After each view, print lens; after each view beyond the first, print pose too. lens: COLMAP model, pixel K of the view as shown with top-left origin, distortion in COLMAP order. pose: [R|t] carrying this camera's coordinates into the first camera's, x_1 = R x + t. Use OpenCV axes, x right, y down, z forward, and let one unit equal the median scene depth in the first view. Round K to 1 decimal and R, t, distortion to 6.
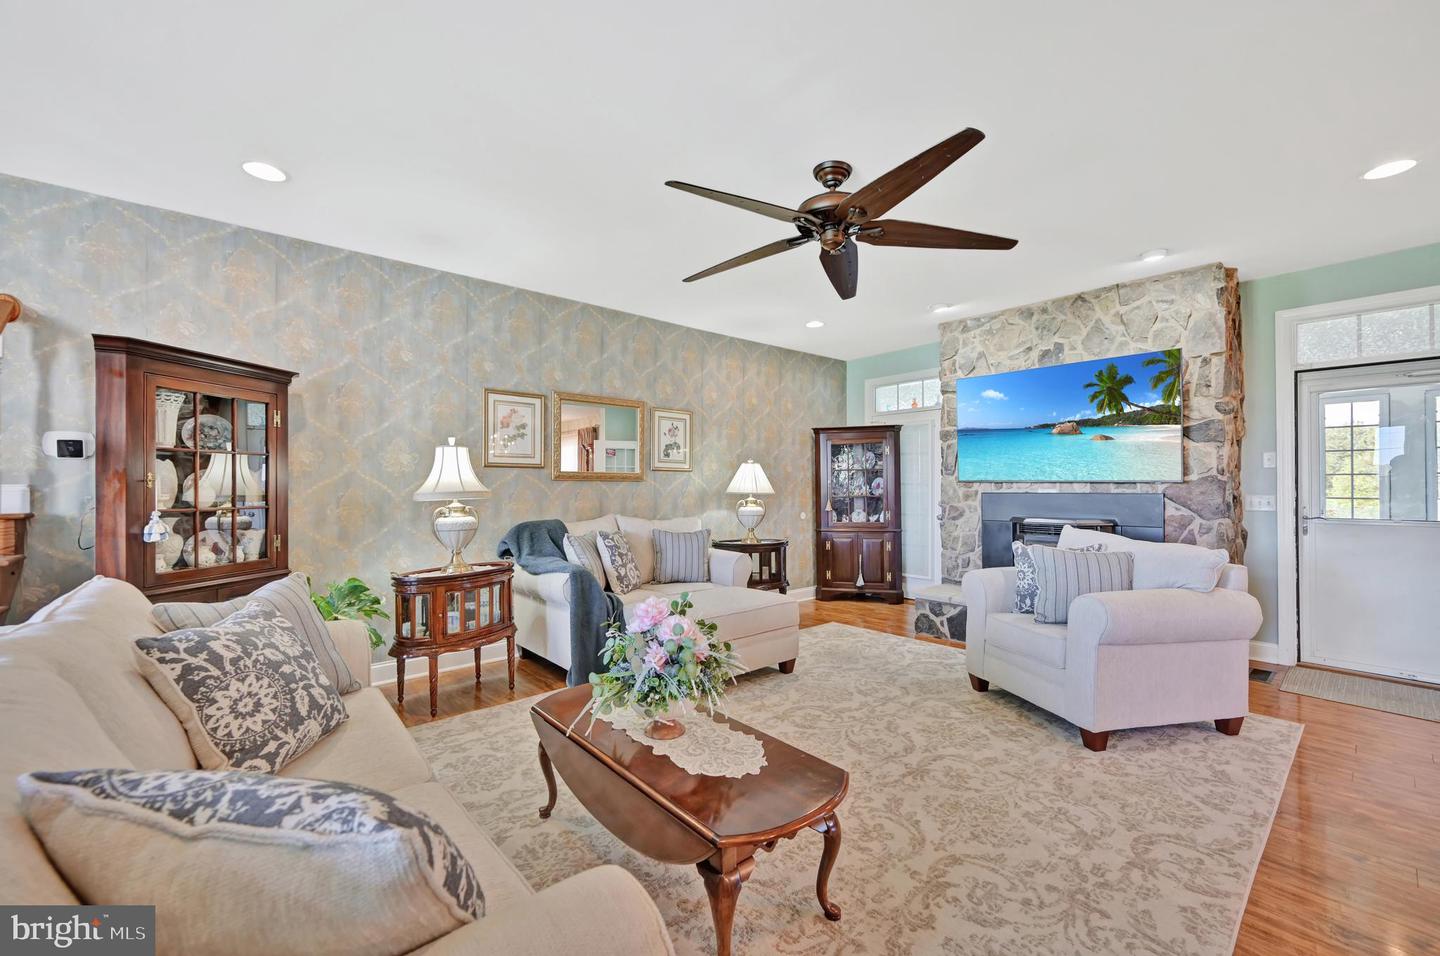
lens RADIAL K [[573.0, 0, 717.2], [0, 573.0, 482.1], [0, 0, 1]] dist [0.001756, 0.000049]
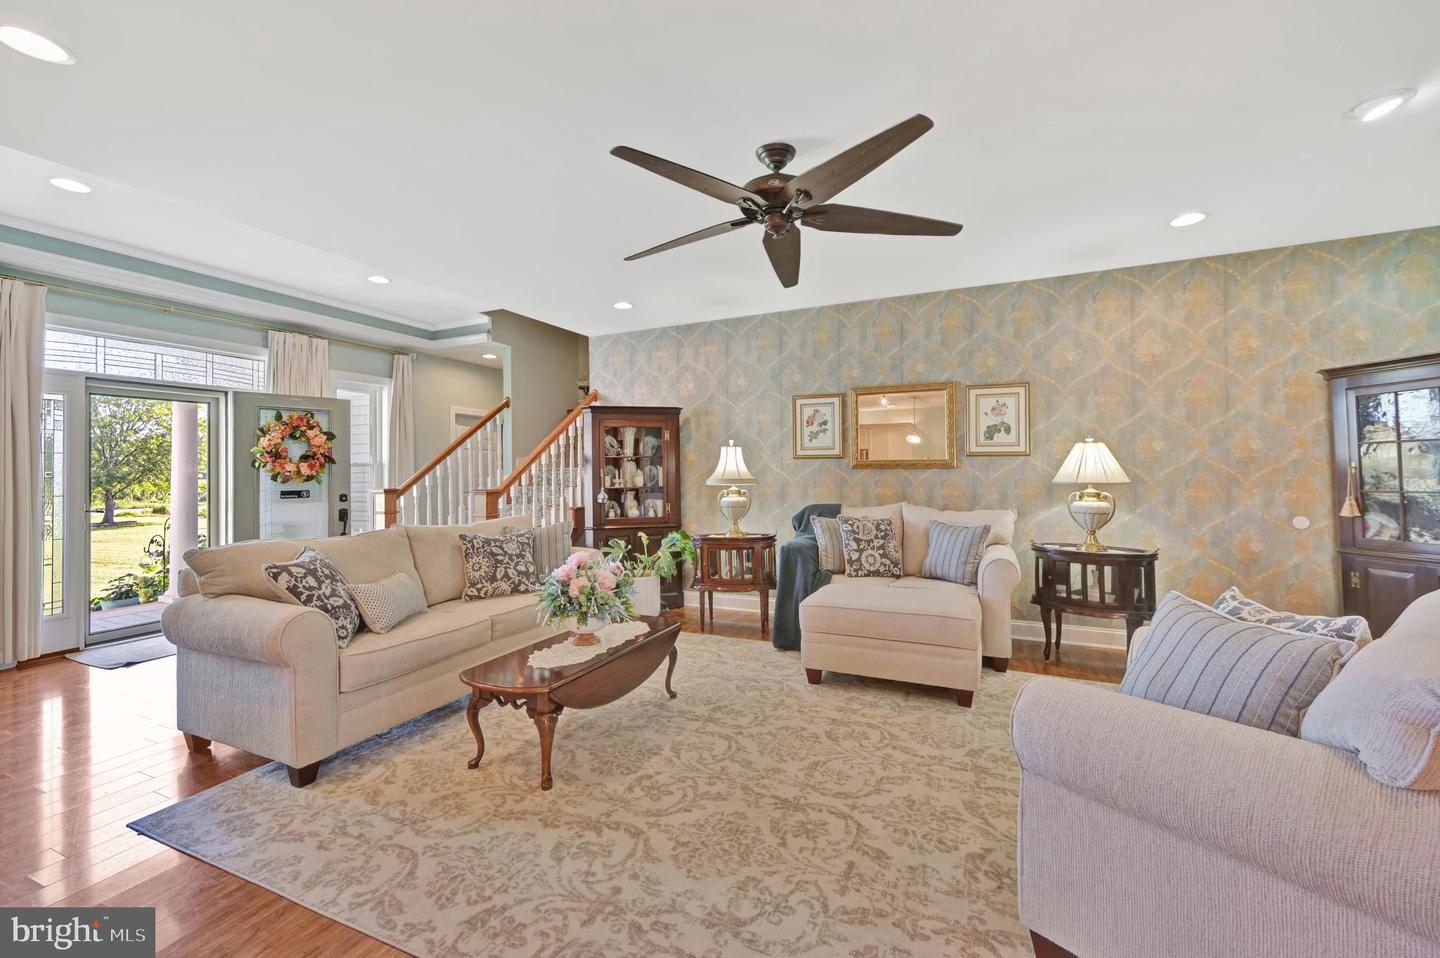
lens RADIAL K [[573.0, 0, 716.7], [0, 573.0, 470.5], [0, 0, 1]] dist [0.001756, 0.000049]
pose [[0.421070, -0.003587, -0.907021, 0.621662], [0.014784, 0.999886, 0.002908, -0.006839], [0.906907, -0.014634, 0.421076, 0.299715]]
